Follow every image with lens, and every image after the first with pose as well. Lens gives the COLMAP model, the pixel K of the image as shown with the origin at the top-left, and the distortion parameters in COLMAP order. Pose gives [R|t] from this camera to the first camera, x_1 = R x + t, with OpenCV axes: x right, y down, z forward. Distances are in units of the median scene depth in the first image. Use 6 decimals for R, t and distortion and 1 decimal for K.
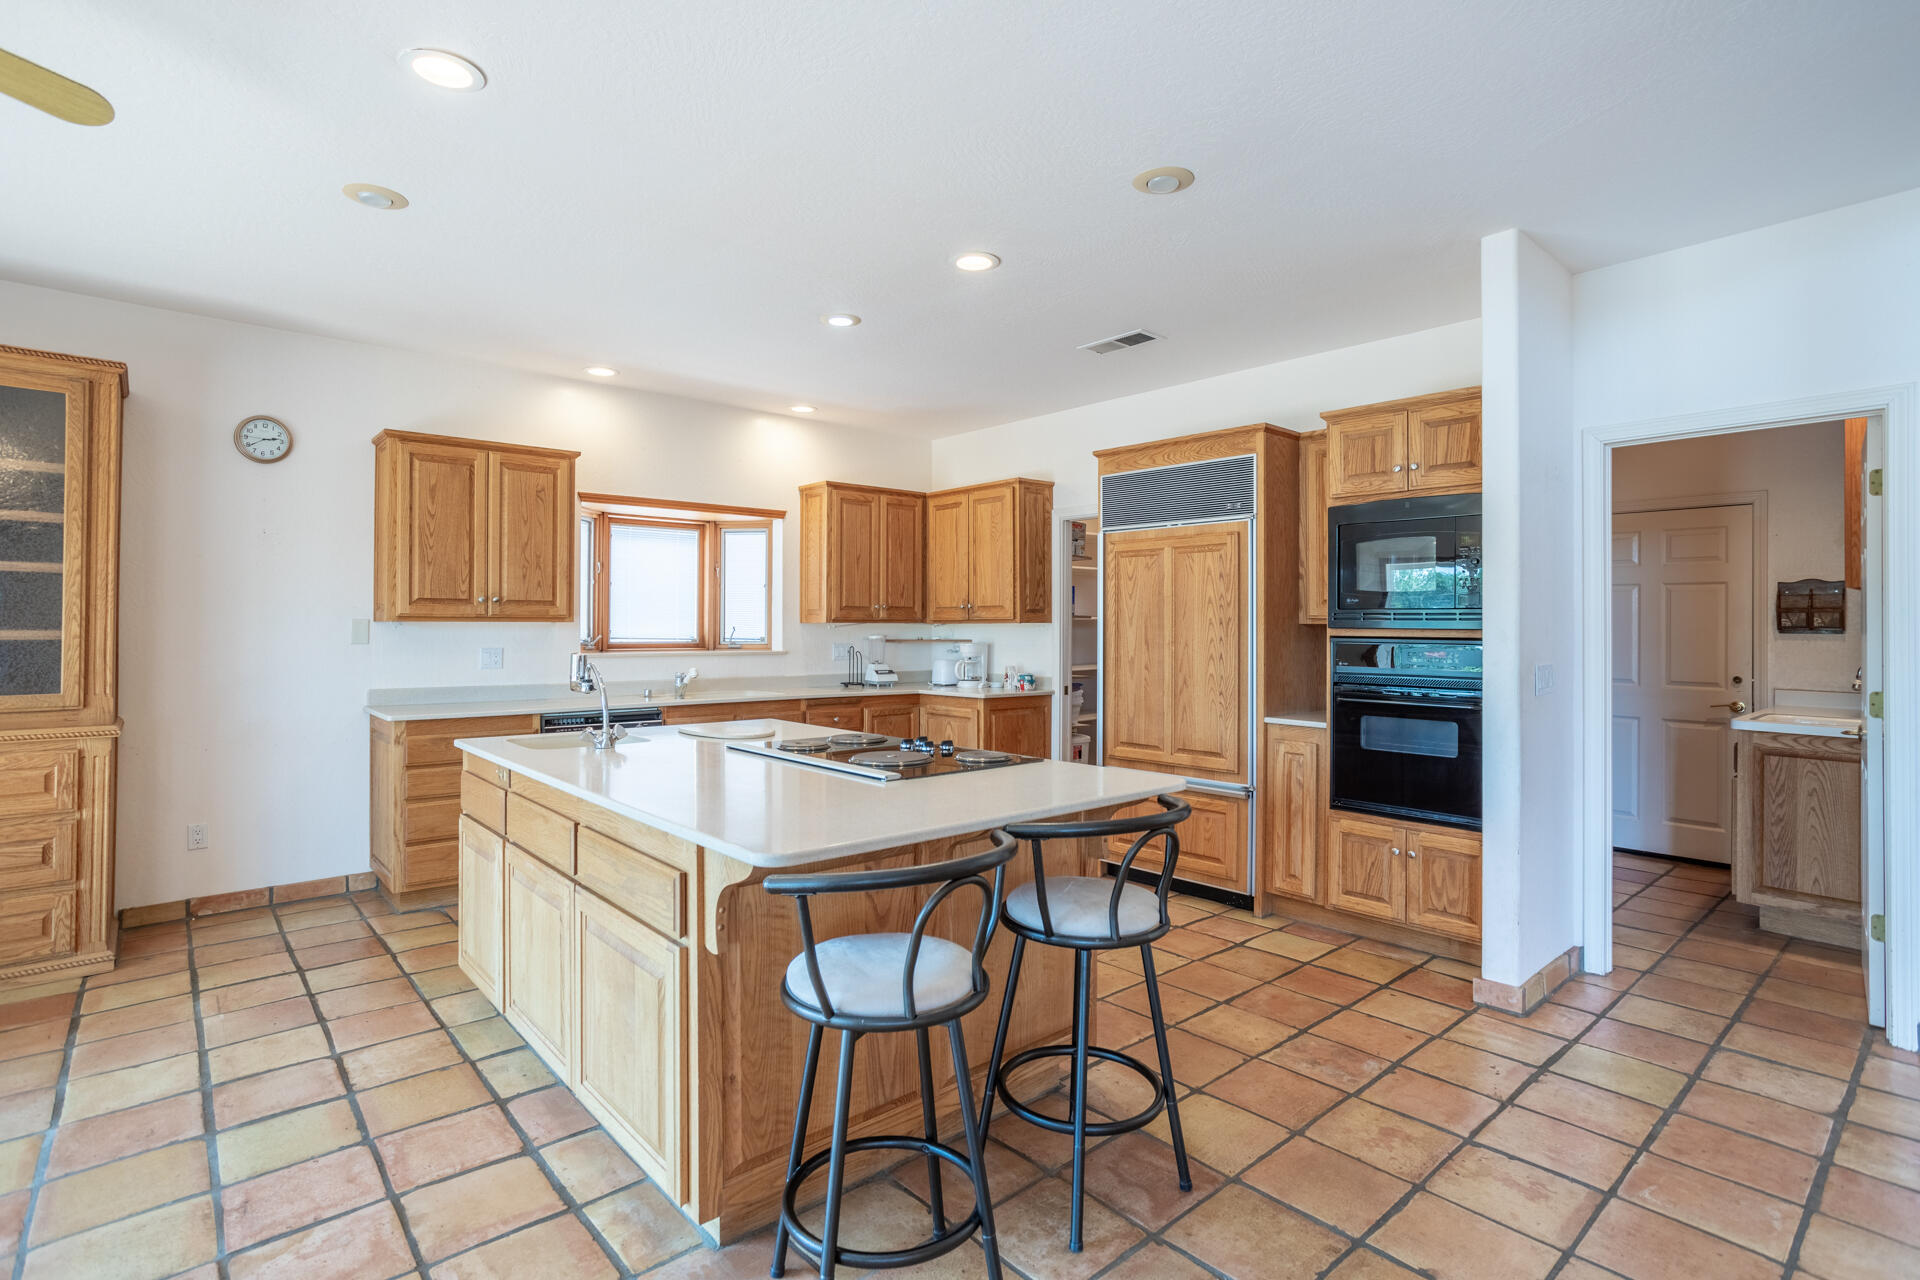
lens RADIAL K [[924.7, 0, 951.8], [0, 924.7, 629.1], [0, 0, 1]] dist [-0.054329, 0.026739]
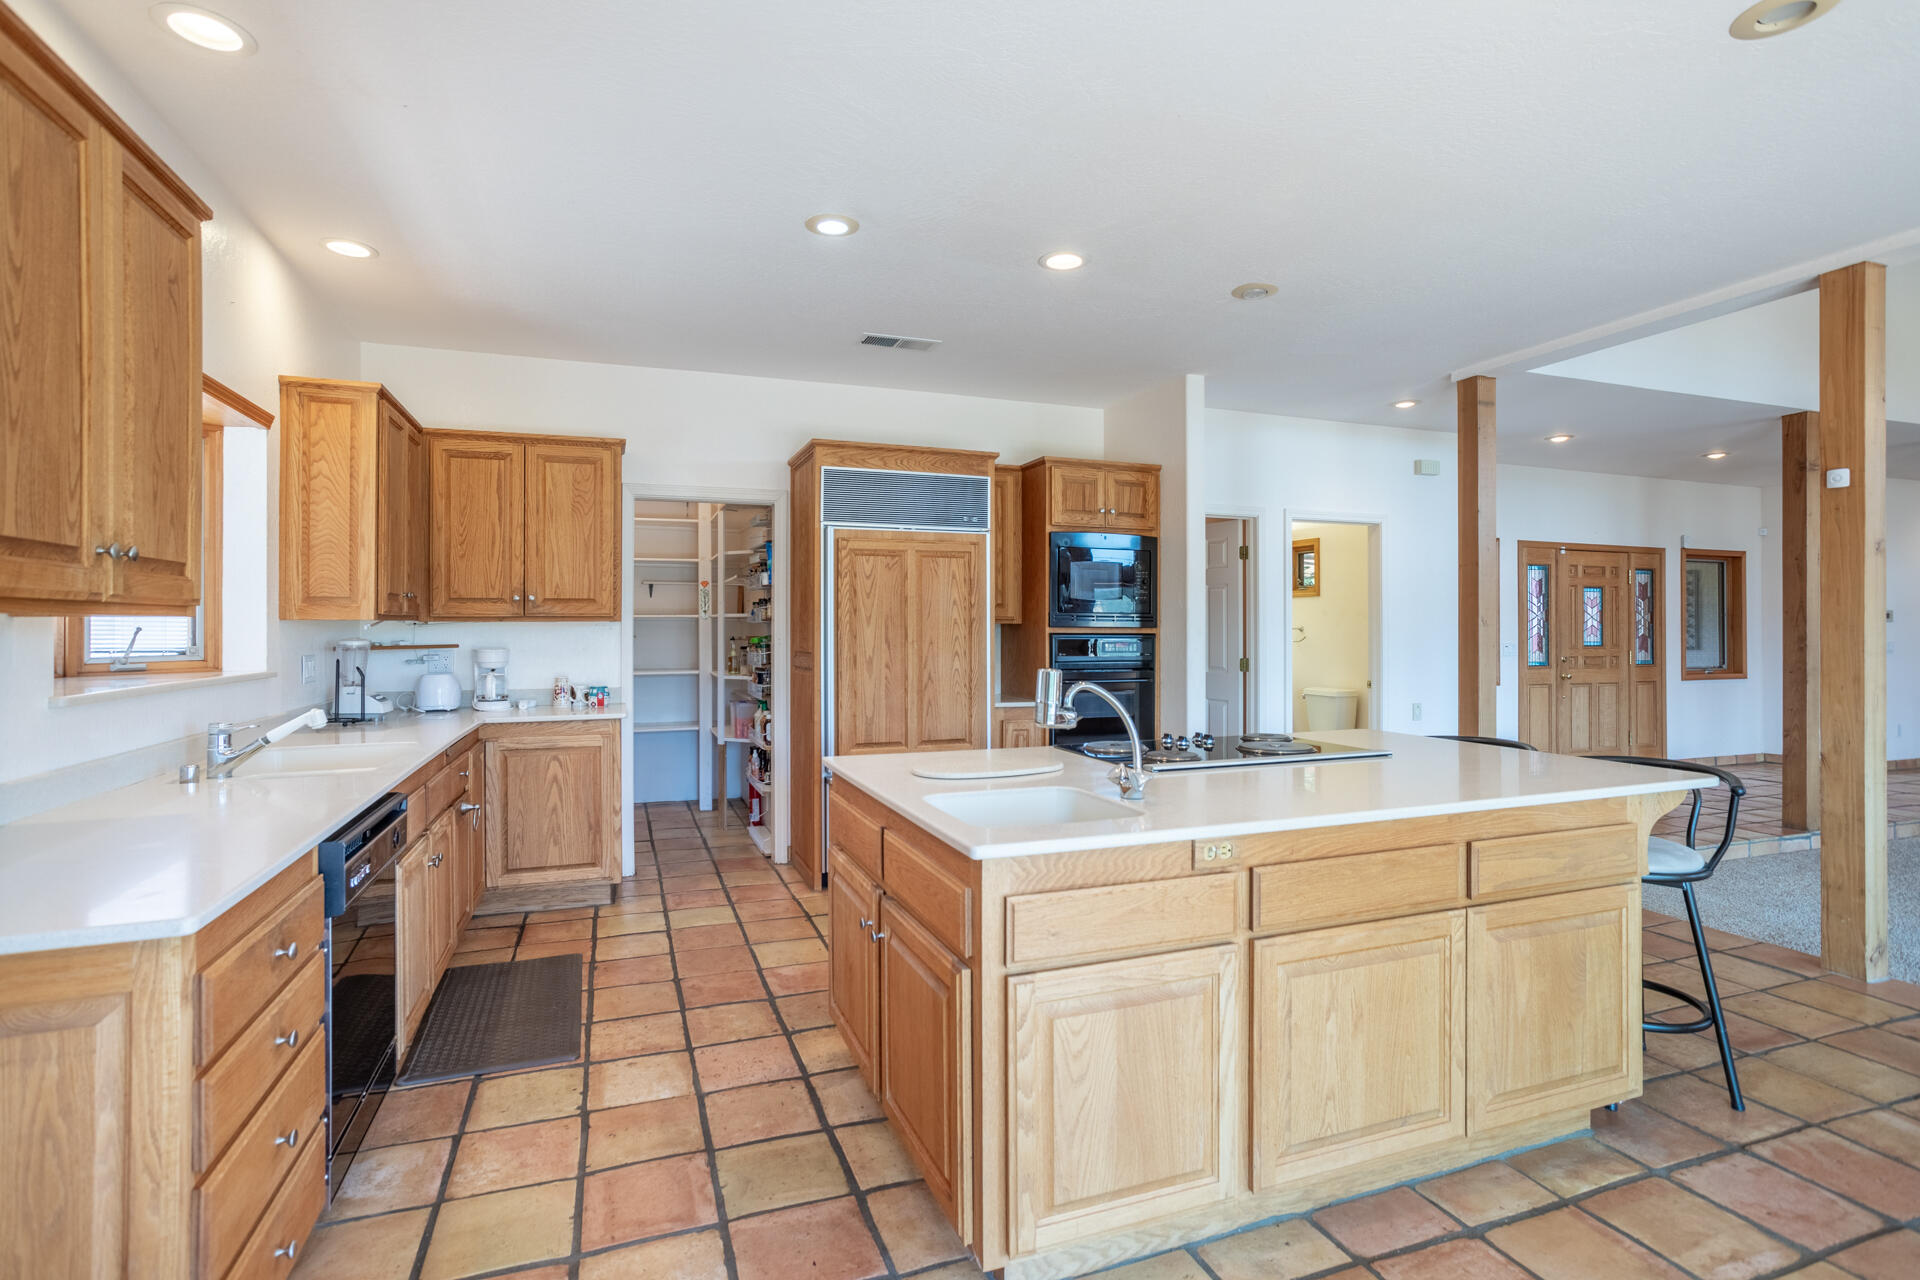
lens RADIAL K [[924.7, 0, 951.8], [0, 924.7, 629.1], [0, 0, 1]] dist [-0.054329, 0.026739]
pose [[0.369226, -0.005307, 0.929325, -0.723800], [0.001565, 0.999986, 0.005088, -0.004279], [-0.929338, -0.000424, 0.369229, 0.571276]]
